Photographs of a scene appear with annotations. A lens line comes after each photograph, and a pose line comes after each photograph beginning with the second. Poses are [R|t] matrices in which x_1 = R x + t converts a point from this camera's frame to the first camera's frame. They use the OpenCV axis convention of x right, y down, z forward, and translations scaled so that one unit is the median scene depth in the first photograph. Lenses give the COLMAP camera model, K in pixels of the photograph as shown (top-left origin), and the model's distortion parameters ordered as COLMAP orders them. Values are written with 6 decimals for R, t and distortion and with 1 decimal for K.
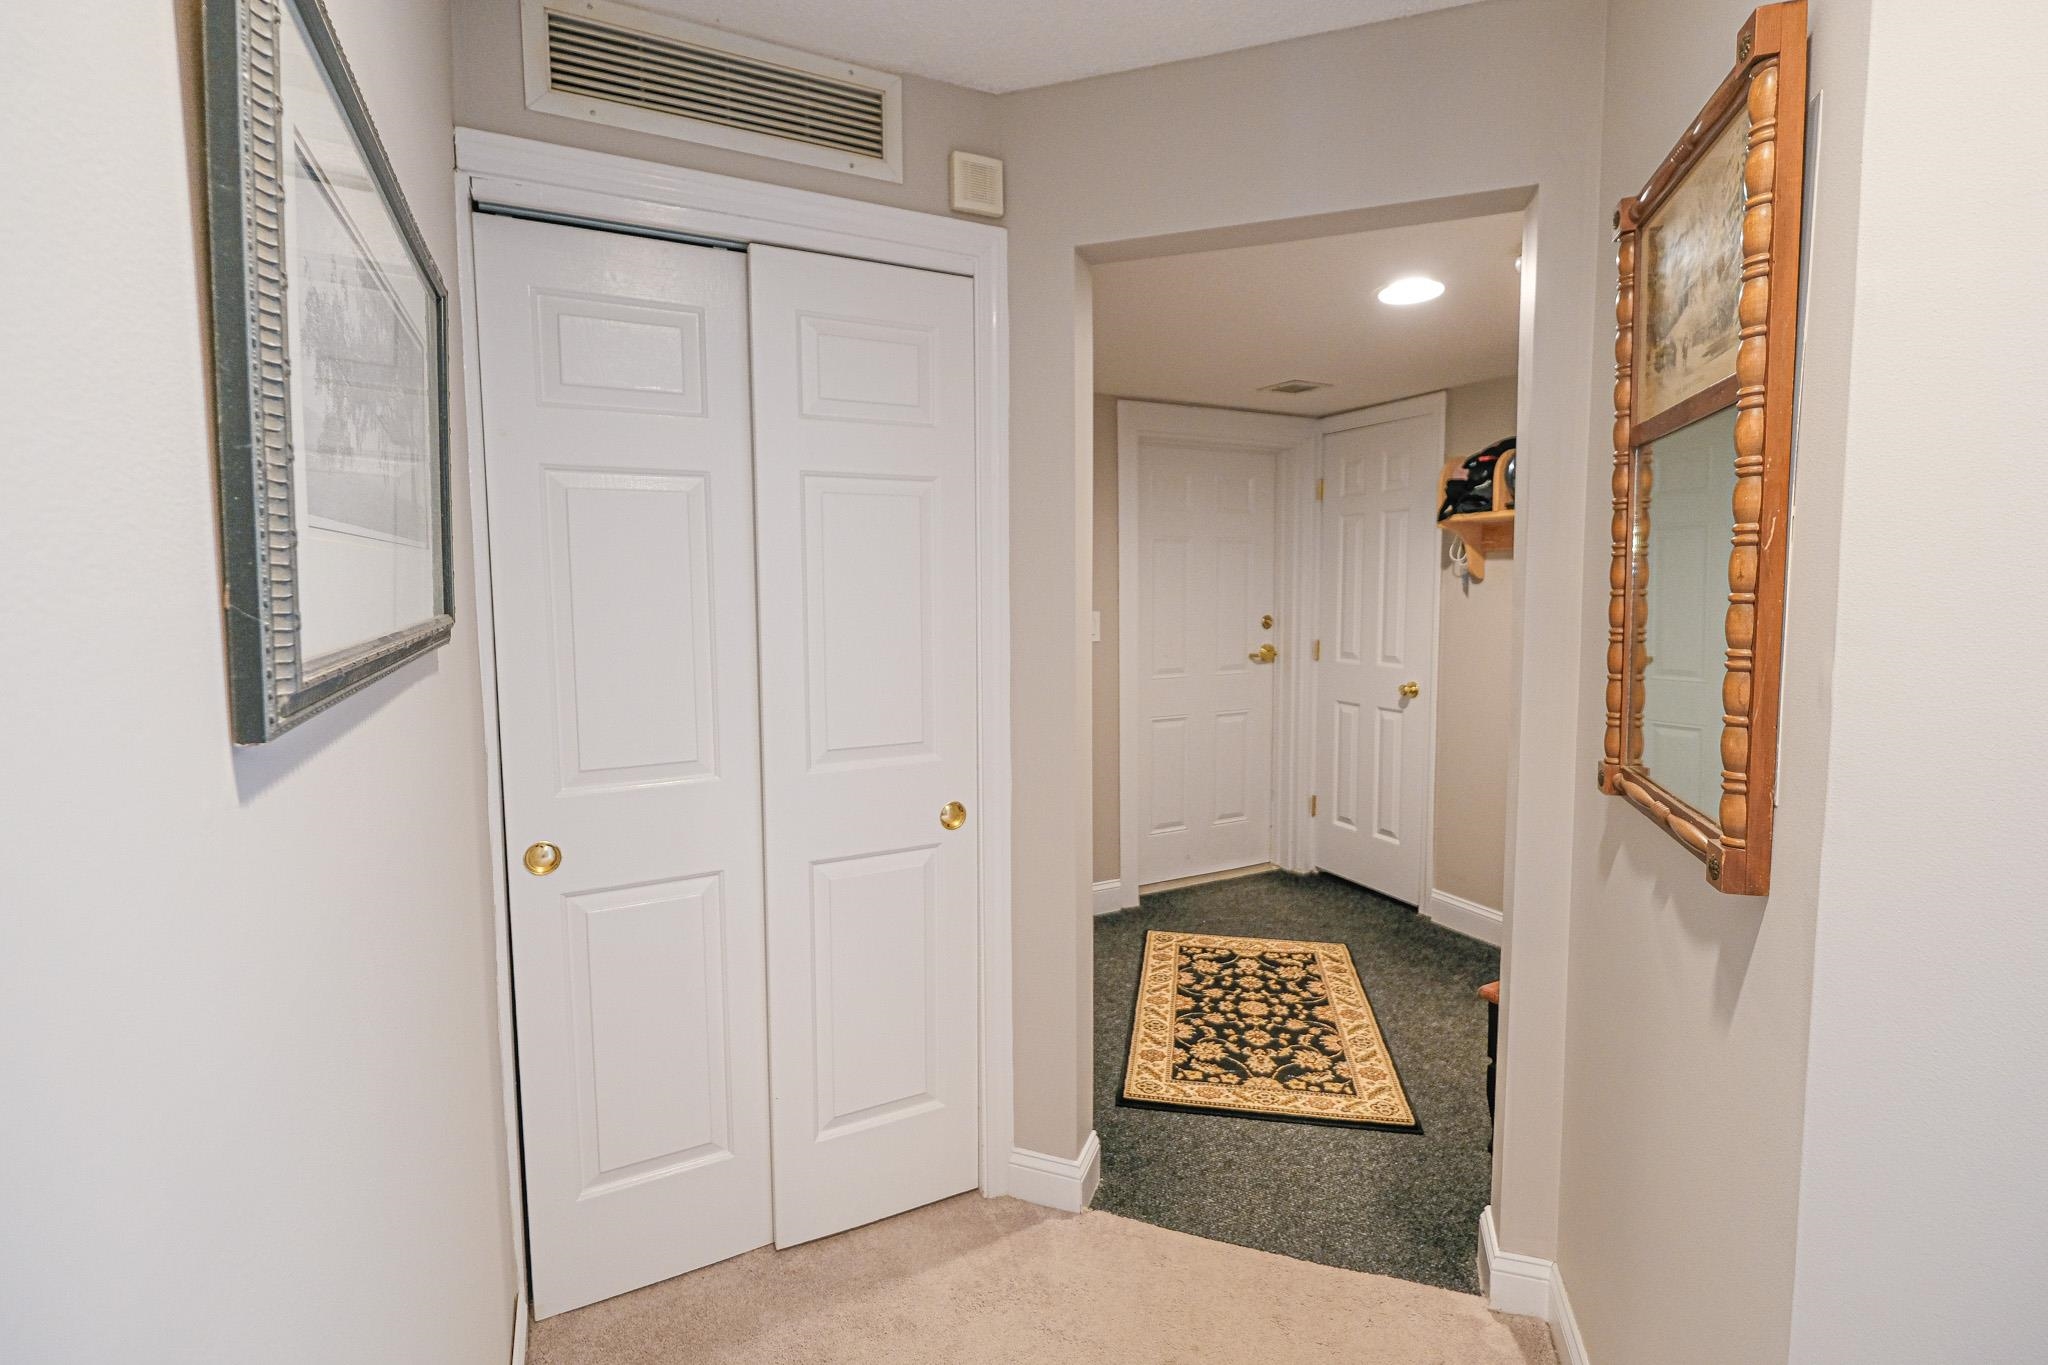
lens RADIAL K [[911.3, 0, 1033.6], [0, 911.3, 644.8], [0, 0, 1]] dist [0.001526, -0.000573]
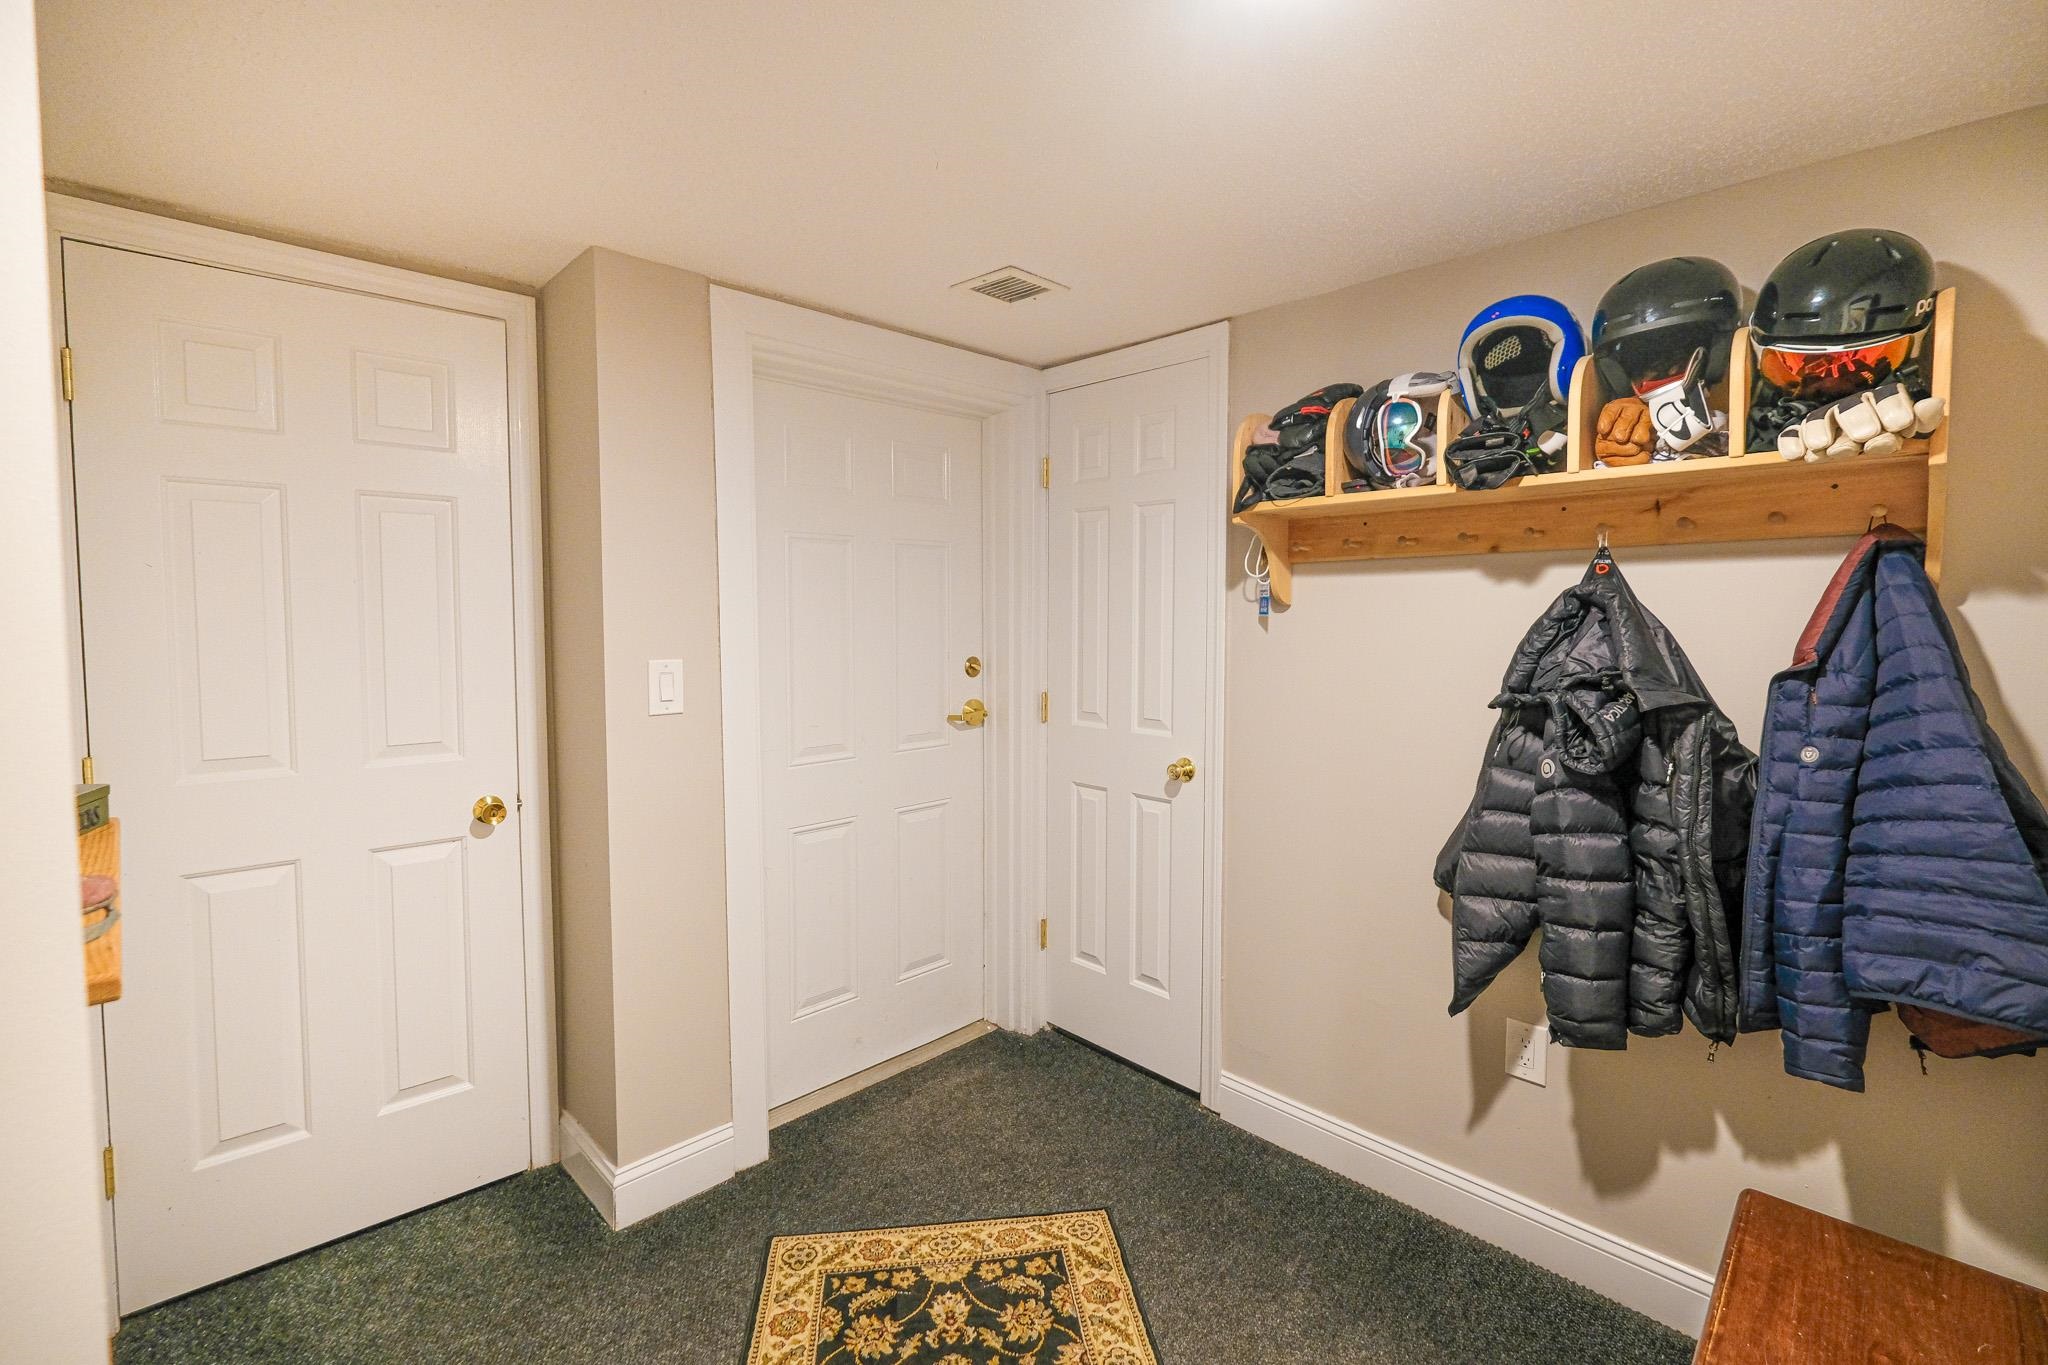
lens RADIAL K [[935.4, 0, 1038.4], [0, 935.4, 654.8], [0, 0, 1]] dist [0.000959, -0.000715]
pose [[0.949244, -0.013590, 0.314247, 0.105997], [0.018388, 0.999755, -0.012310, -0.030204], [-0.314002, 0.017463, 0.949262, 0.408414]]
